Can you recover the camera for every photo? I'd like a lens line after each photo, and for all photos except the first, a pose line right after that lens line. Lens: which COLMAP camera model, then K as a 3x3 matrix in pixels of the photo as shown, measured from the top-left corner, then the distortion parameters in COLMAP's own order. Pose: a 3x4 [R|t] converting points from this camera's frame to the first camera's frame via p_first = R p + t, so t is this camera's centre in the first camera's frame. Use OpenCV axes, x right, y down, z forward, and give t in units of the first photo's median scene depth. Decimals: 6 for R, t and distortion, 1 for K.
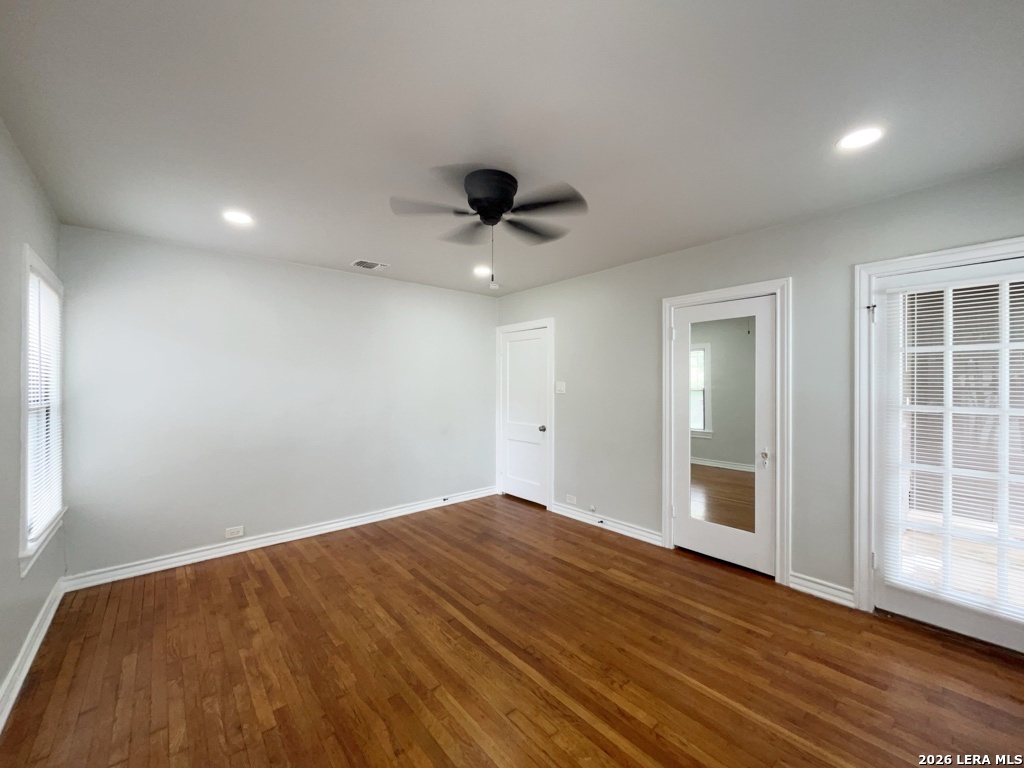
lens RADIAL K [[413.4, 0, 514.8], [0, 413.4, 384.9], [0, 0, 1]] dist [-0.001373, -0.000177]
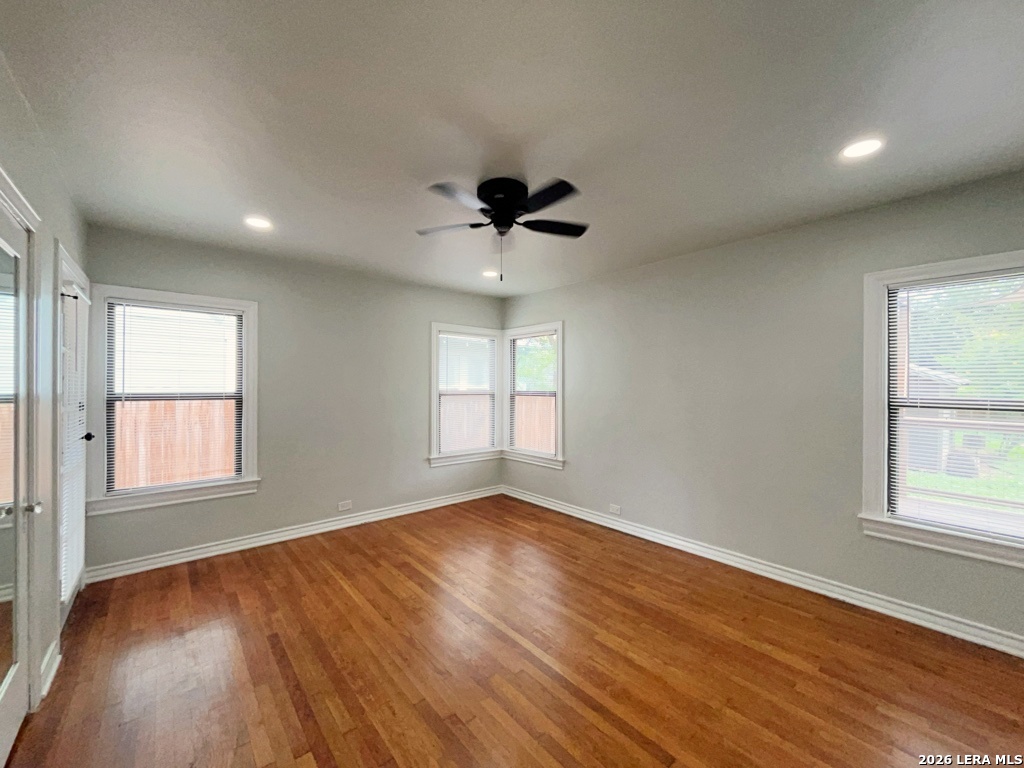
lens RADIAL K [[413.4, 0, 514.8], [0, 413.4, 384.9], [0, 0, 1]] dist [-0.001373, -0.000177]
pose [[-0.999998, 0.000252, 0.002089, -0.088416], [0.000267, 0.999974, 0.007192, -0.006717], [-0.002087, 0.007192, -0.999972, 2.013832]]
